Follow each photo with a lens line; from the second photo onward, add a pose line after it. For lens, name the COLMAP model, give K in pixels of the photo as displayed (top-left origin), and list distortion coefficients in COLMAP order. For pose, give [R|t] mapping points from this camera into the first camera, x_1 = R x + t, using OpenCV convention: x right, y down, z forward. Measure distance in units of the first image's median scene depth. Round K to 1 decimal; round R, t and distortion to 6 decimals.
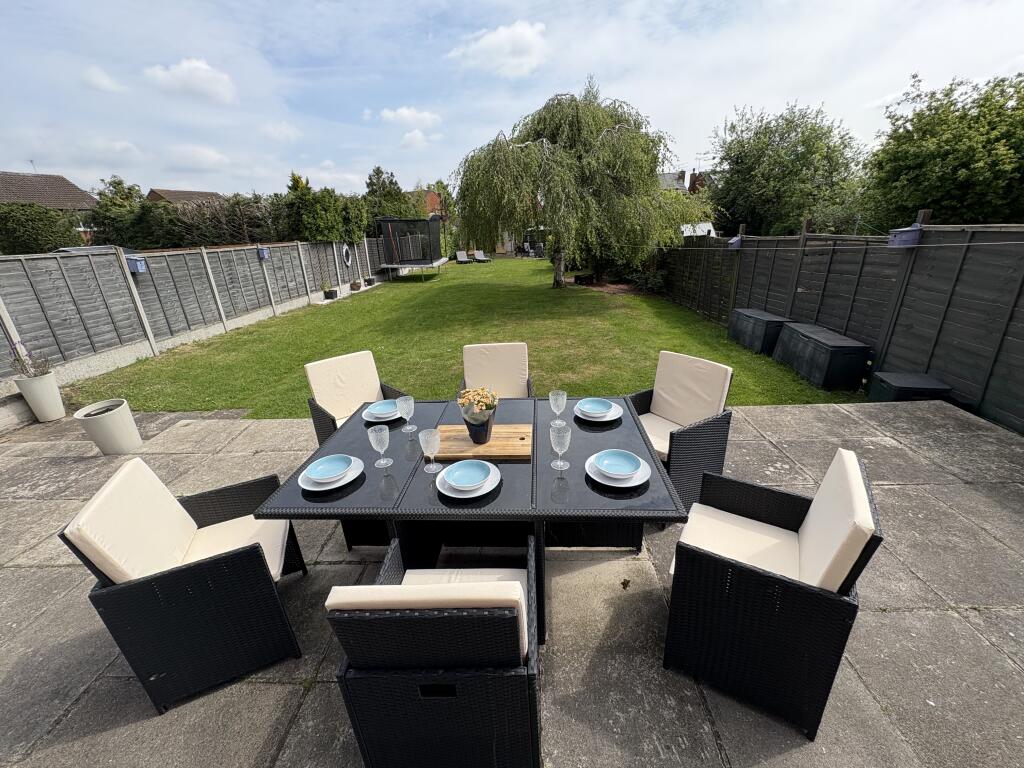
lens RADIAL K [[409.5, 0, 512.0], [0, 409.5, 384.0], [0, 0, 1]] dist [0.002656, 0.000179]
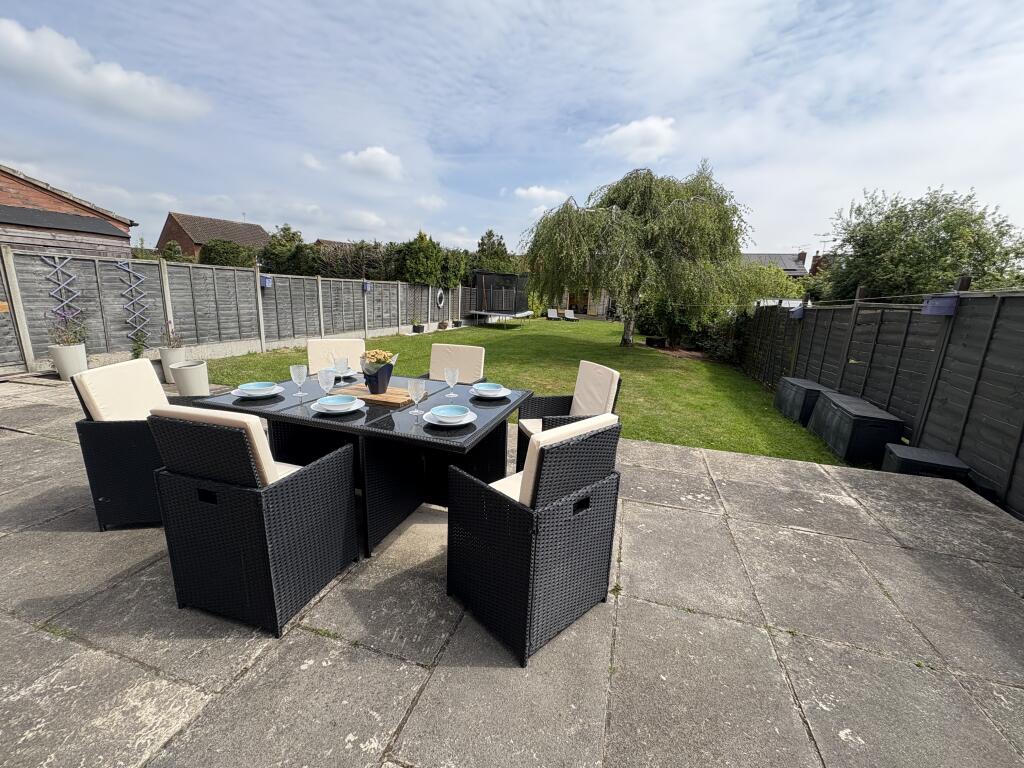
lens RADIAL K [[409.5, 0, 512.0], [0, 409.5, 384.0], [0, 0, 1]] dist [0.002656, 0.000179]
pose [[0.963406, 0.136130, -0.230906, 0.104542], [-0.168348, 0.977638, -0.126030, 0.035020], [0.208586, 0.160291, 0.964779, -0.019511]]
